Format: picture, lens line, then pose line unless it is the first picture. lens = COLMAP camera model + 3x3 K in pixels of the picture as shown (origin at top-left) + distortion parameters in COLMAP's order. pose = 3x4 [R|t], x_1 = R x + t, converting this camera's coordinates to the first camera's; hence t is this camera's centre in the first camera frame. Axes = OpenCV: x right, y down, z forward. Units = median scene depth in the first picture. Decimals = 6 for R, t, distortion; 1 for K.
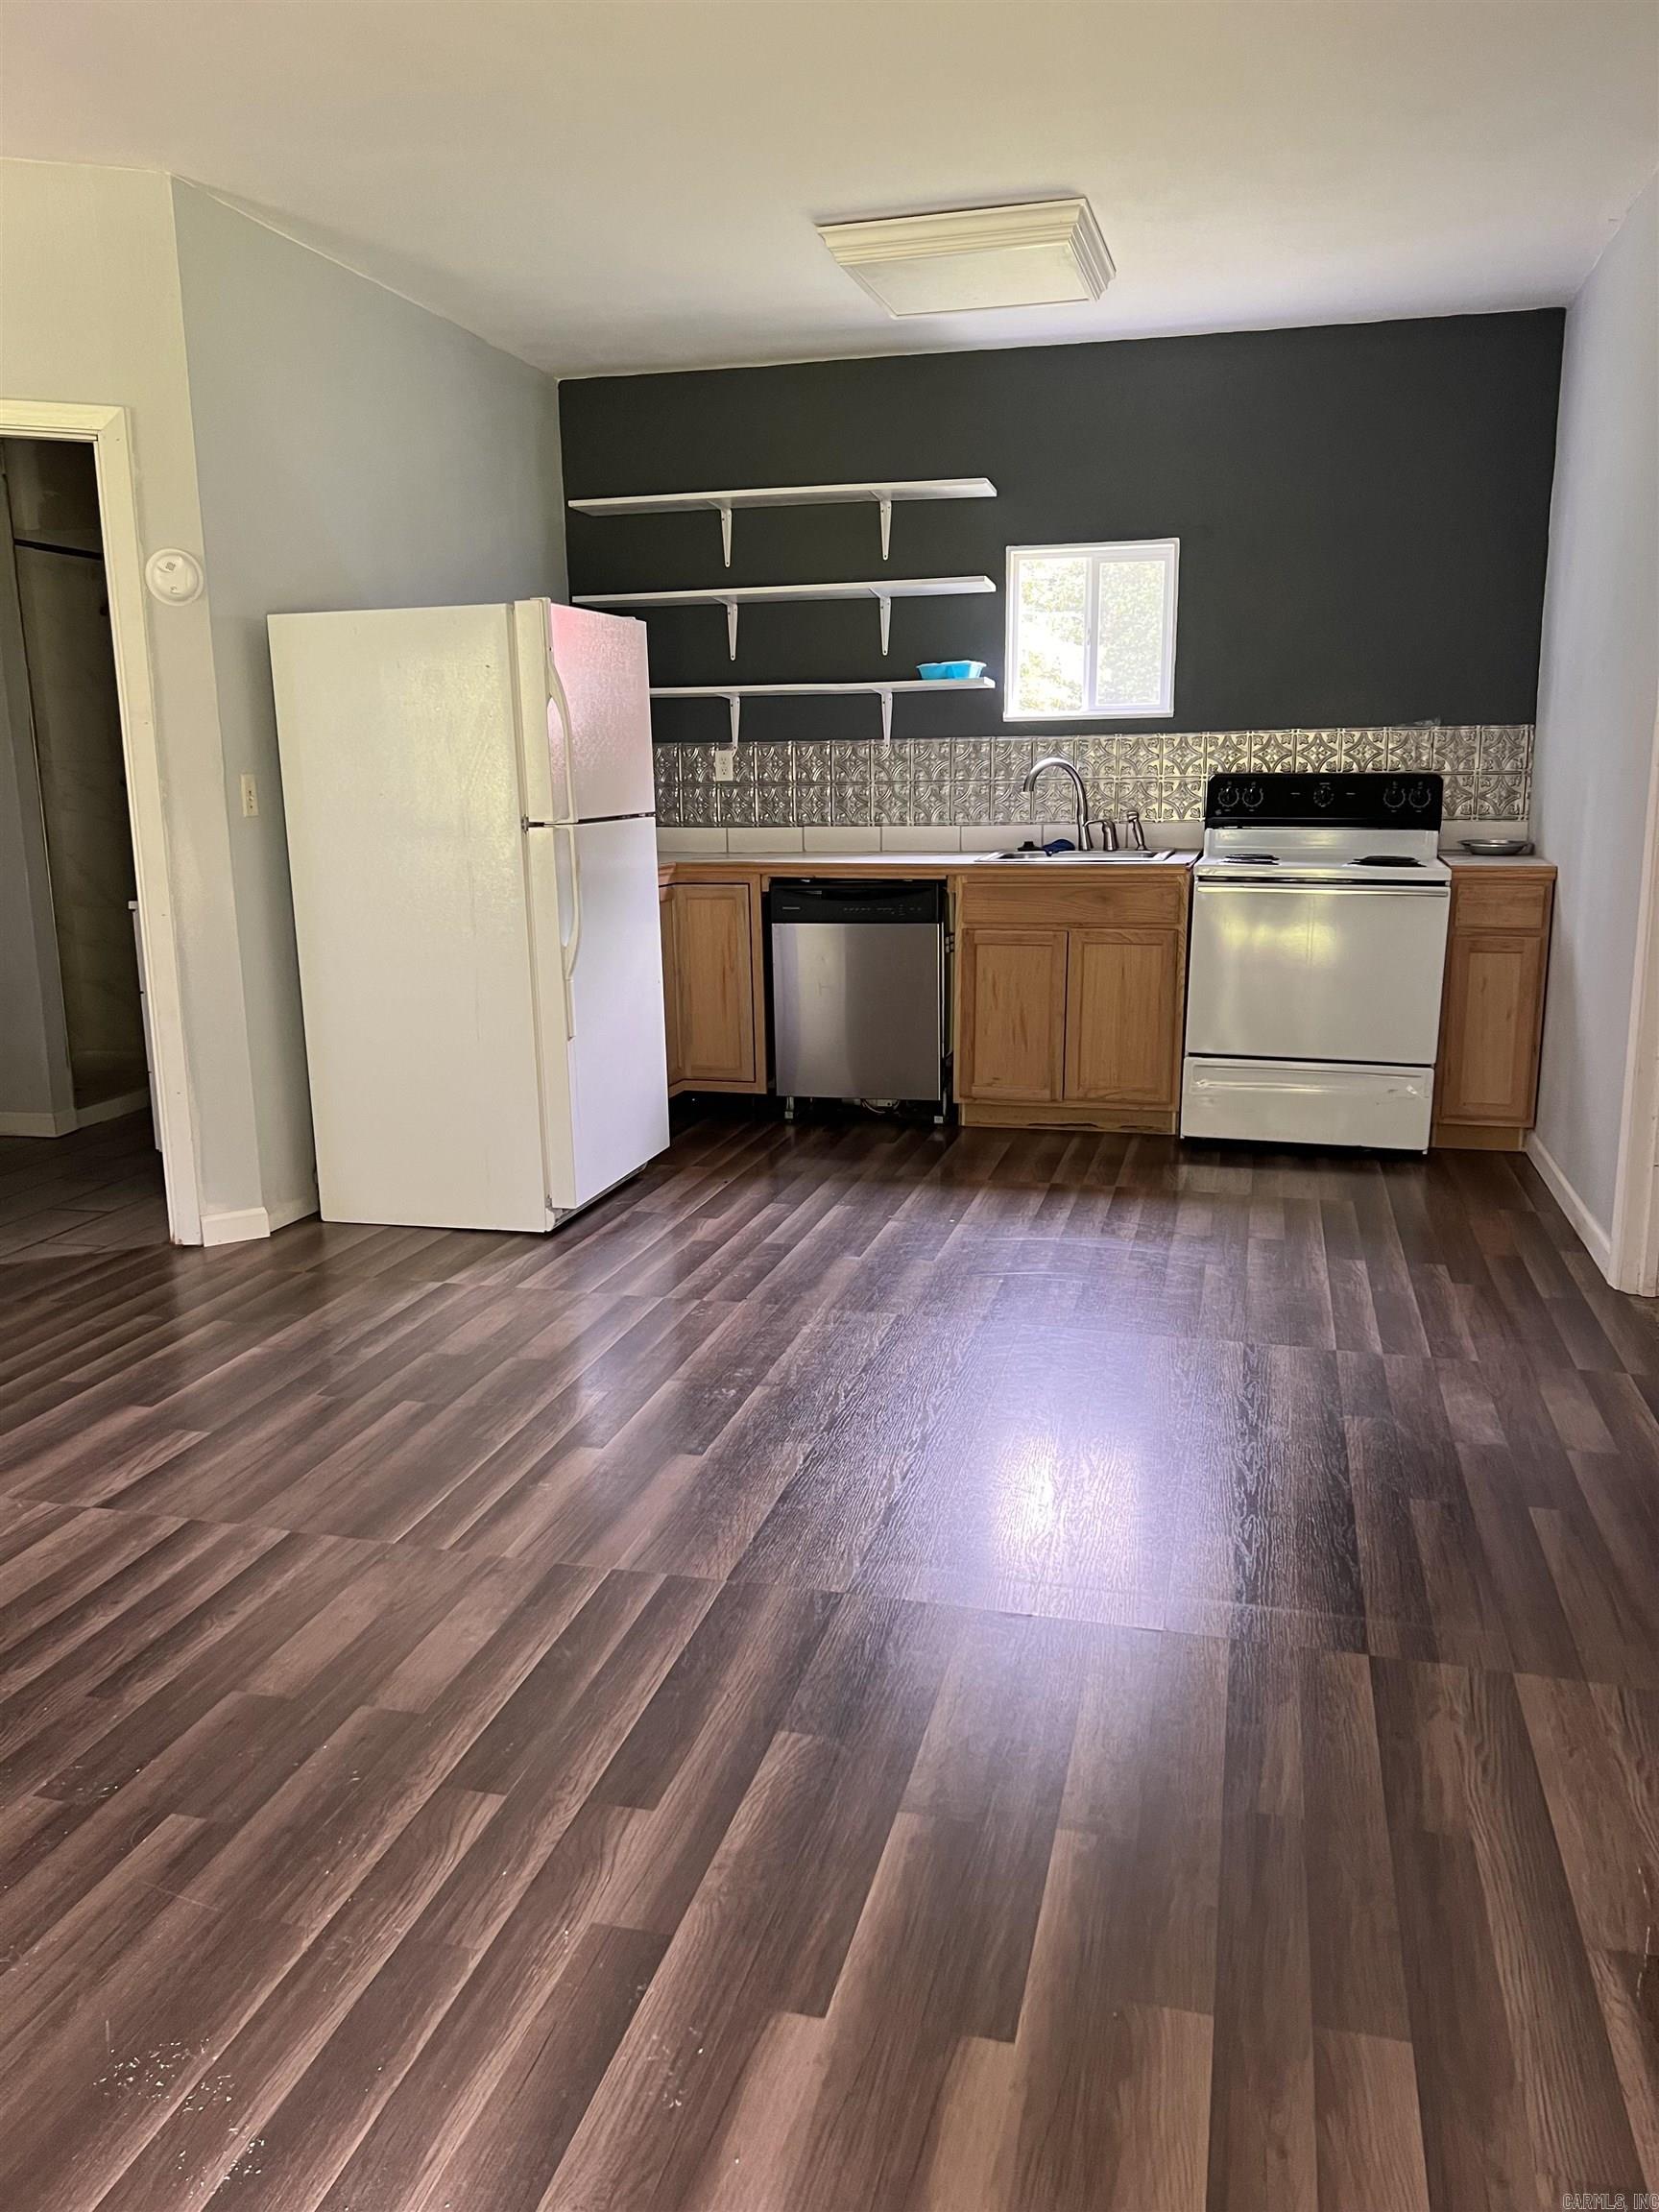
lens RADIAL K [[1654.9, 0, 854.5], [0, 1654.9, 1118.5], [0, 0, 1]] dist [0.049028, -0.061595]
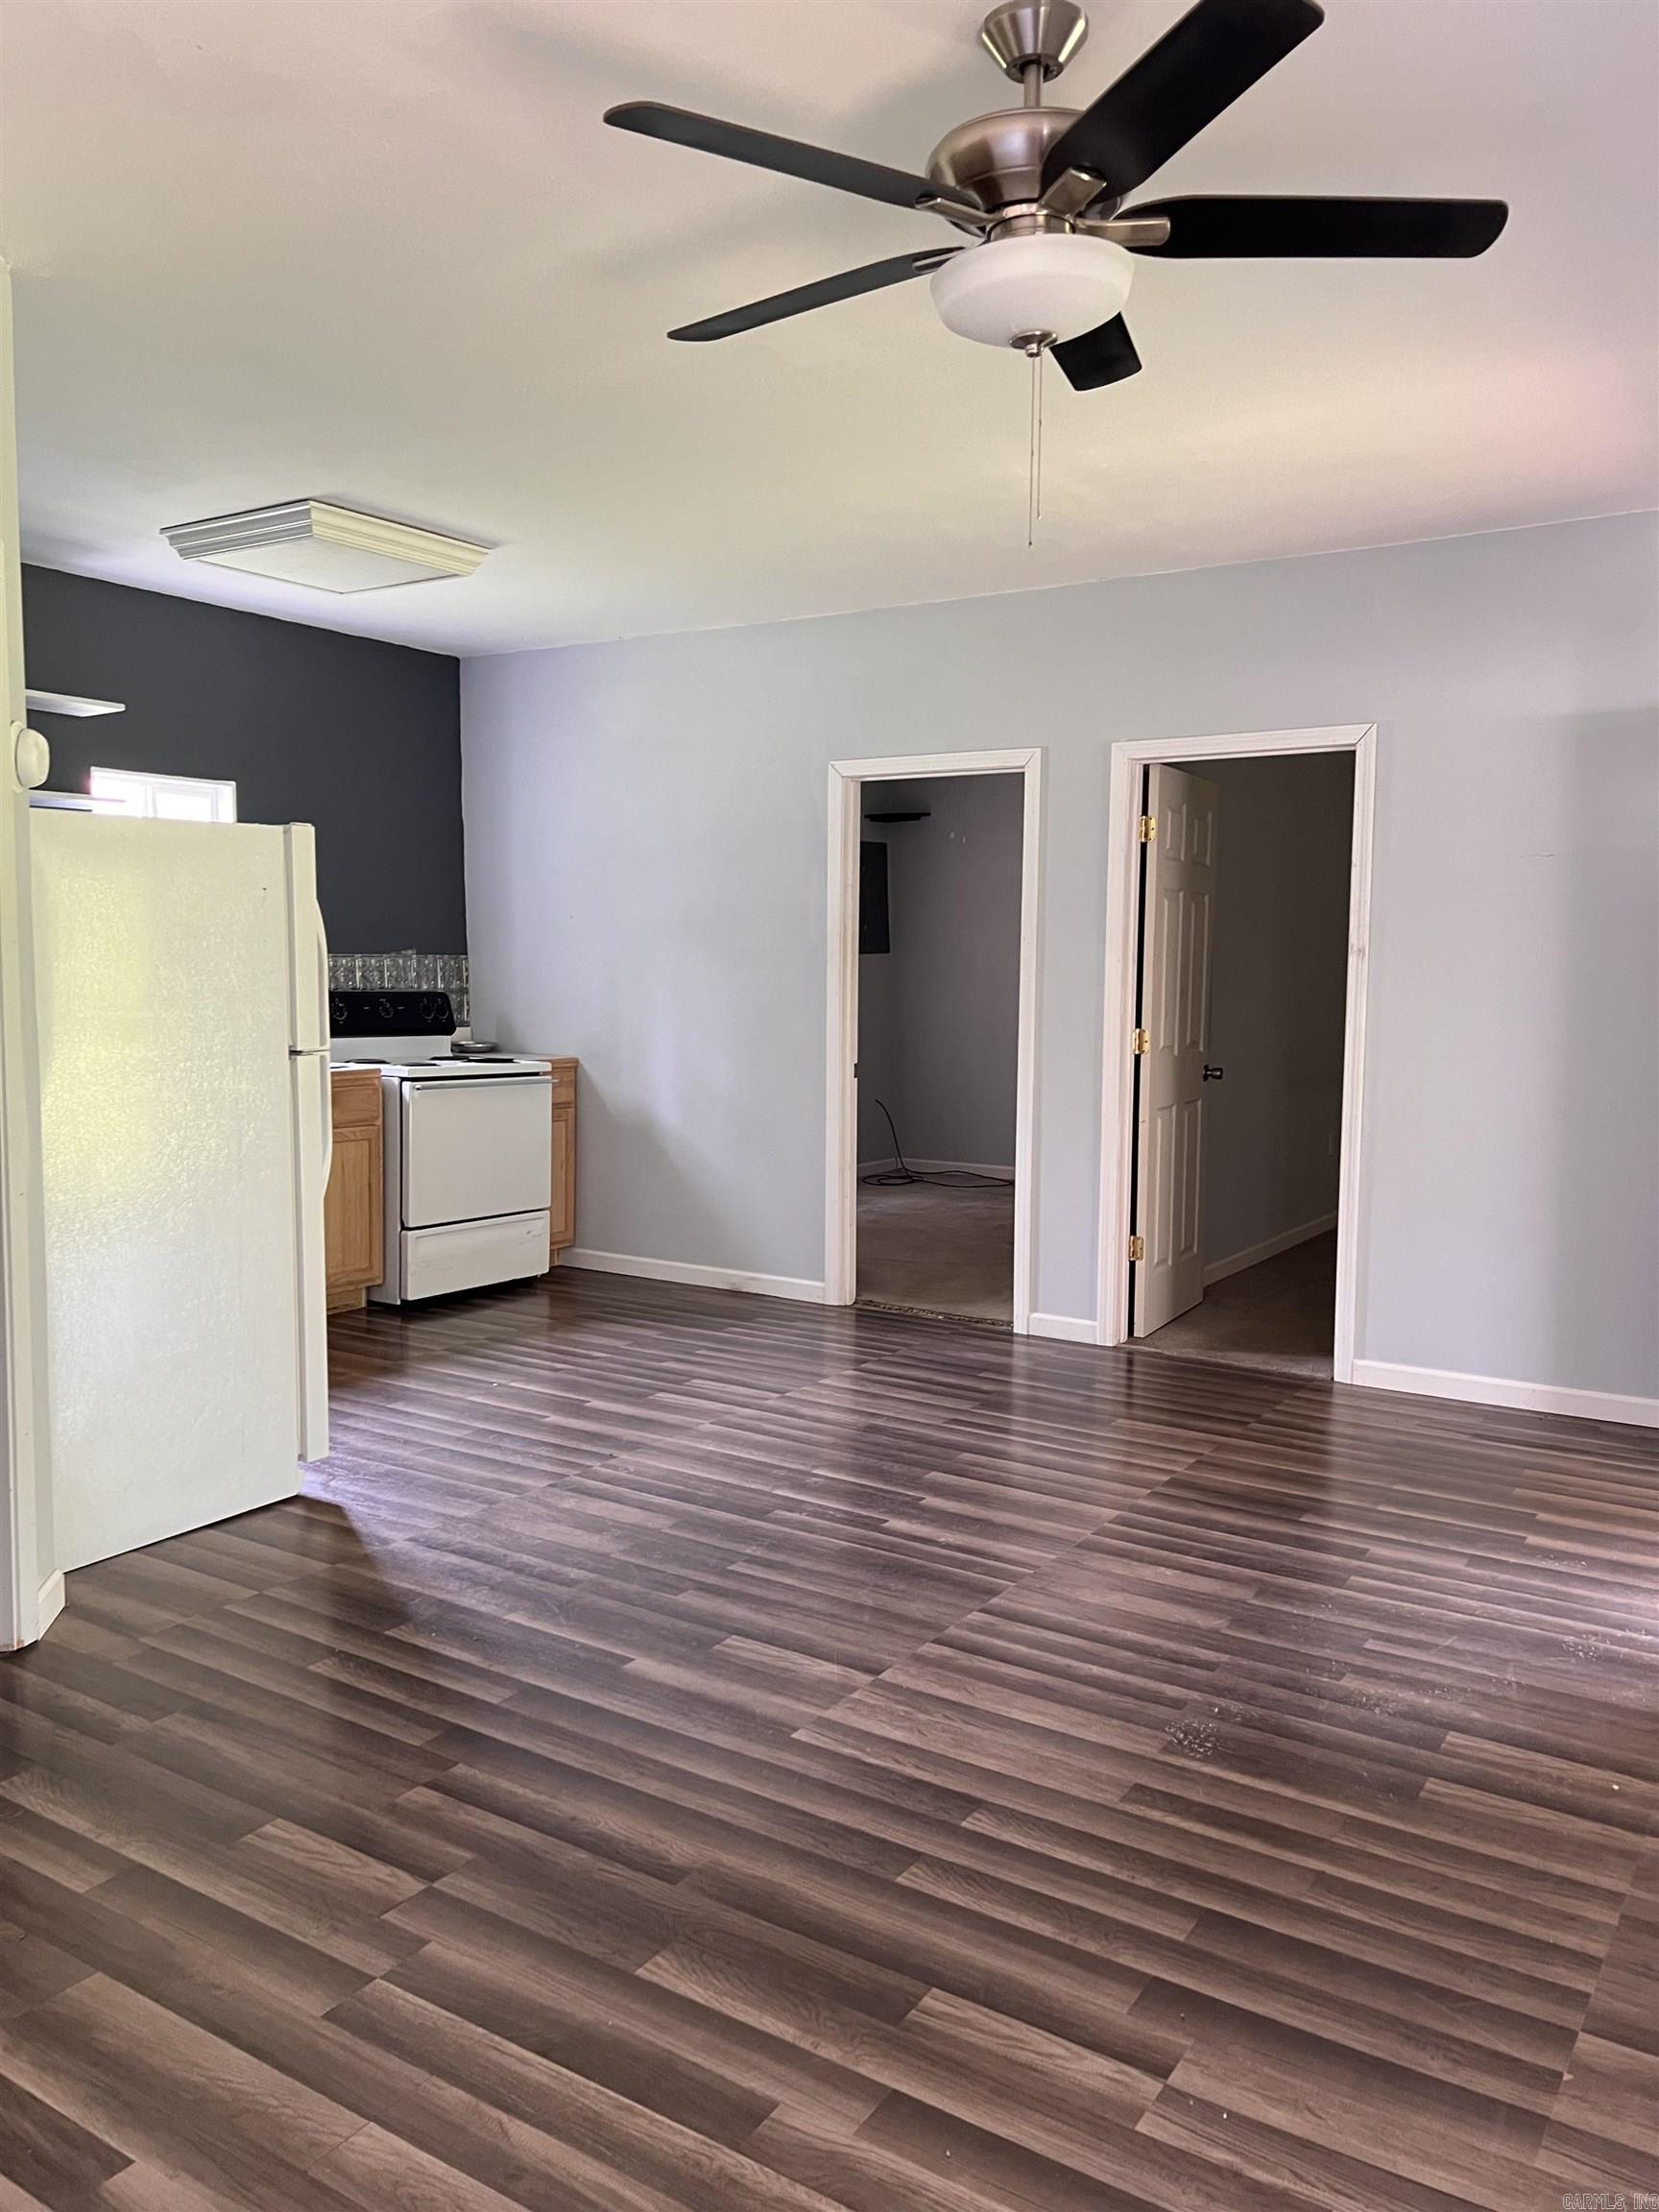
lens RADIAL K [[1648.8, 0, 829.5], [0, 1648.8, 1106.0], [0, 0, 1]] dist [0.150979, -0.334861]
pose [[0.323923, -0.070338, 0.943465, -1.053245], [0.186537, 0.982405, 0.009197, -0.105506], [-0.927512, 0.173013, 0.331344, 0.435449]]
